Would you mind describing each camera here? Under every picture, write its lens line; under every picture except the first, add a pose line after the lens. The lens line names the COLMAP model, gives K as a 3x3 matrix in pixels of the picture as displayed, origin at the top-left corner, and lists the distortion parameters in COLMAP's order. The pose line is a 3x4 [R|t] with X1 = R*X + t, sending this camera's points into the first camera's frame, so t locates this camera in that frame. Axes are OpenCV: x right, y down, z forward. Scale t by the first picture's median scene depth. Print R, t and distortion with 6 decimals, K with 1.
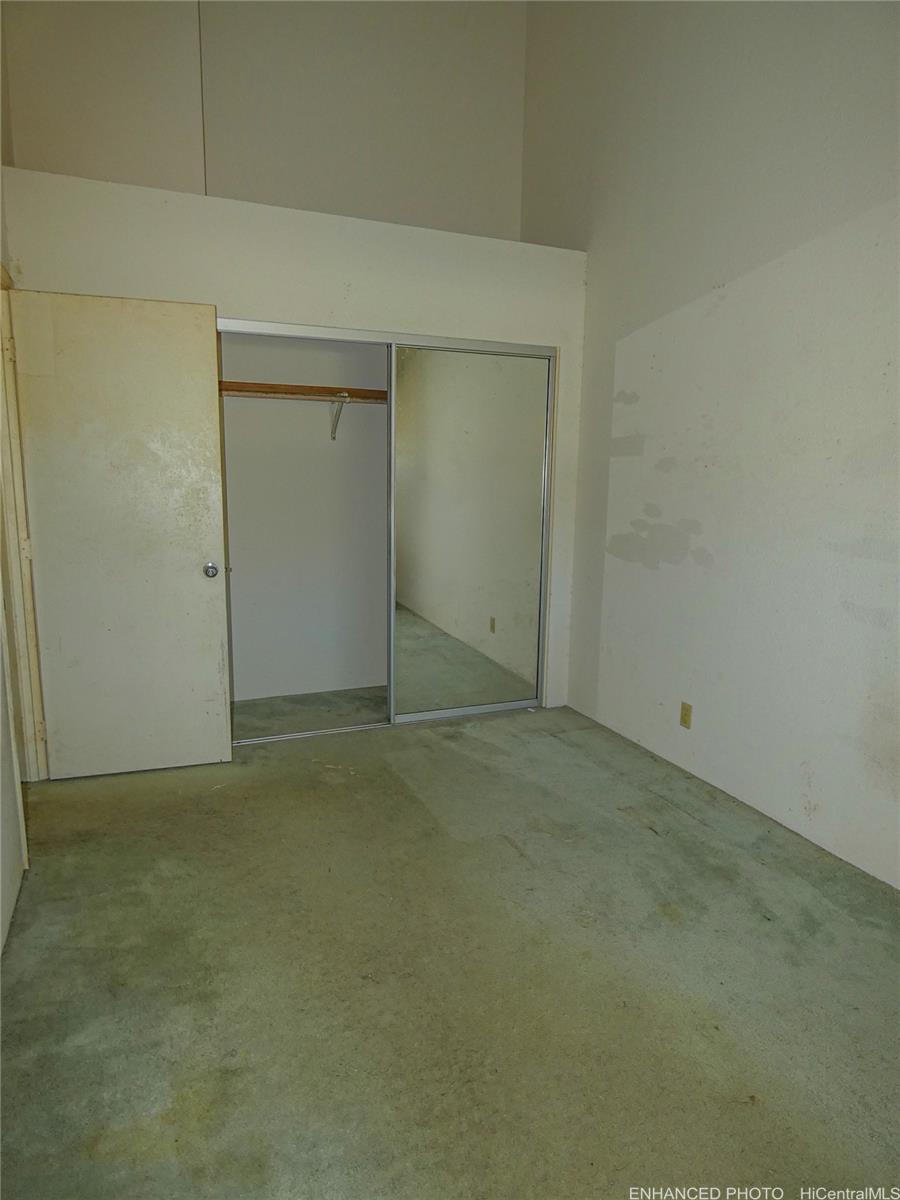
lens RADIAL K [[718.4, 0, 450.0], [0, 718.4, 600.0], [0, 0, 1]] dist [-0.003621, -0.000685]
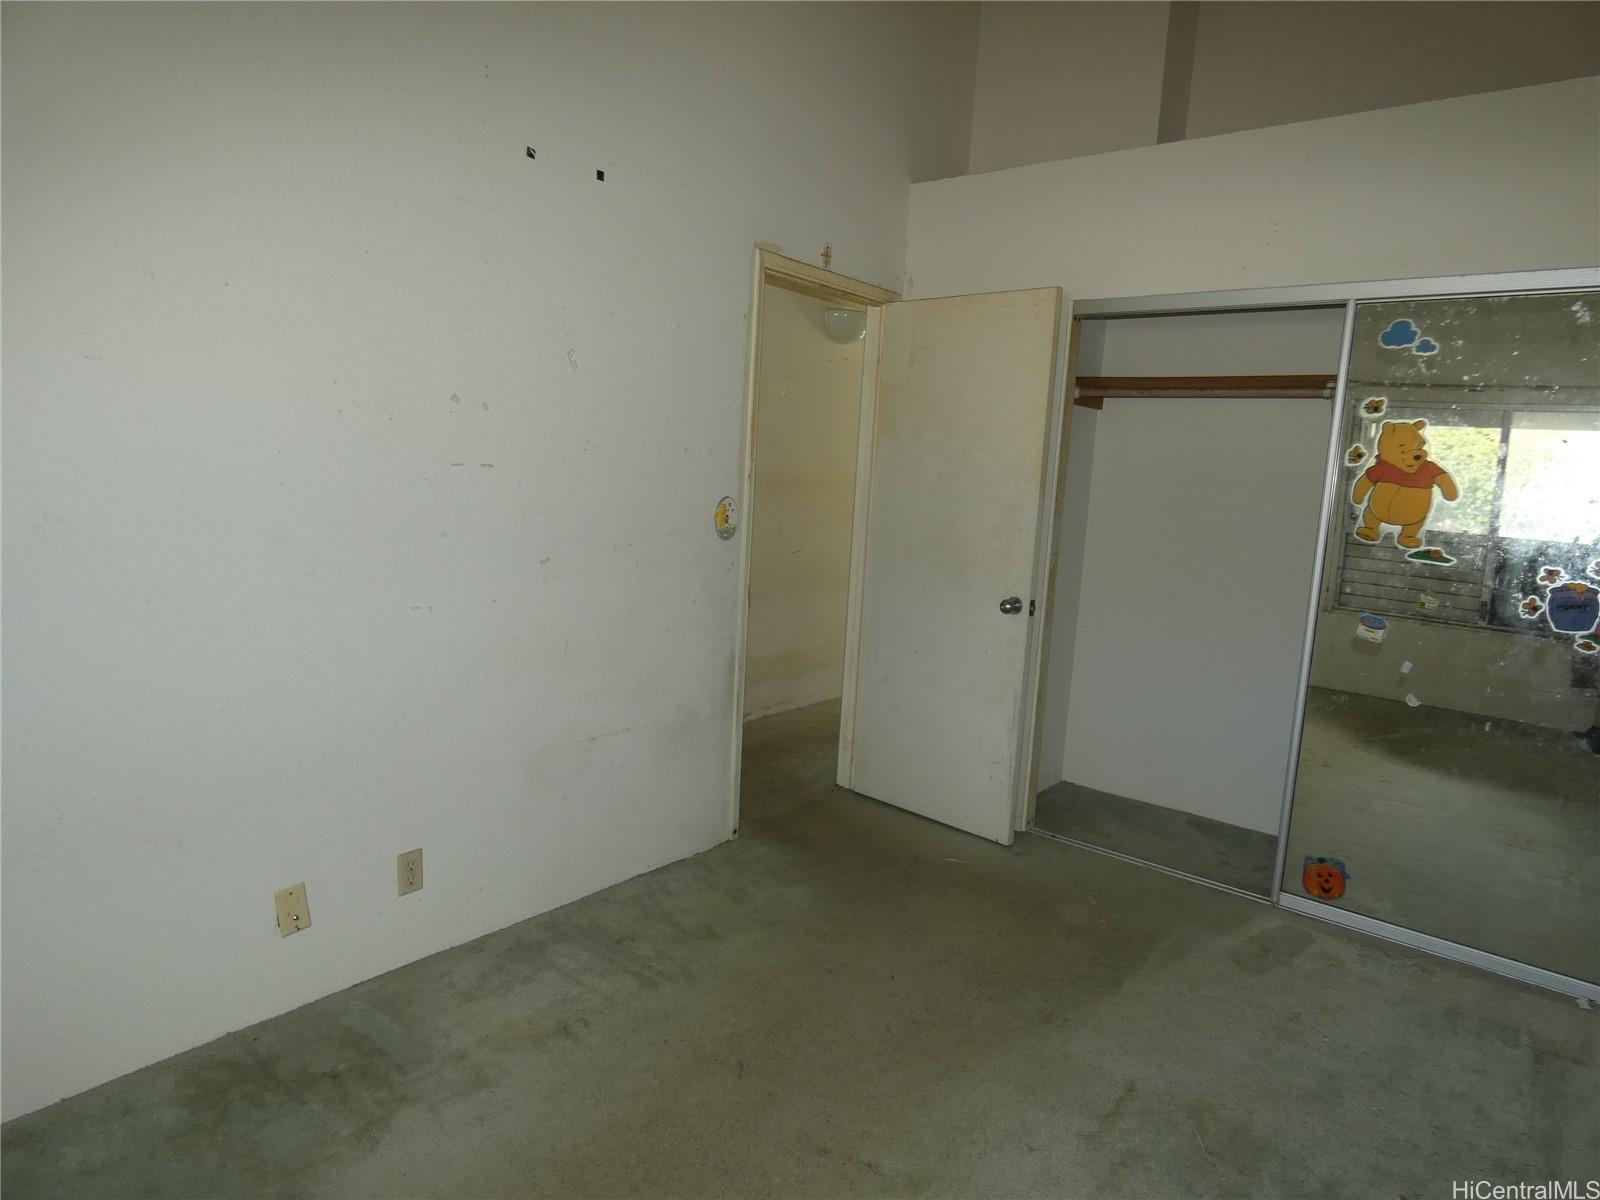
lens RADIAL K [[943.1, 0, 802.5], [0, 943.1, 591.7], [0, 0, 1]] dist [0.000825, 0.000188]
pose [[0.490736, 0.130114, -0.861538, 0.475355], [-0.205415, 0.978193, 0.030727, -0.039620], [0.846748, 0.161894, 0.506762, 0.242610]]
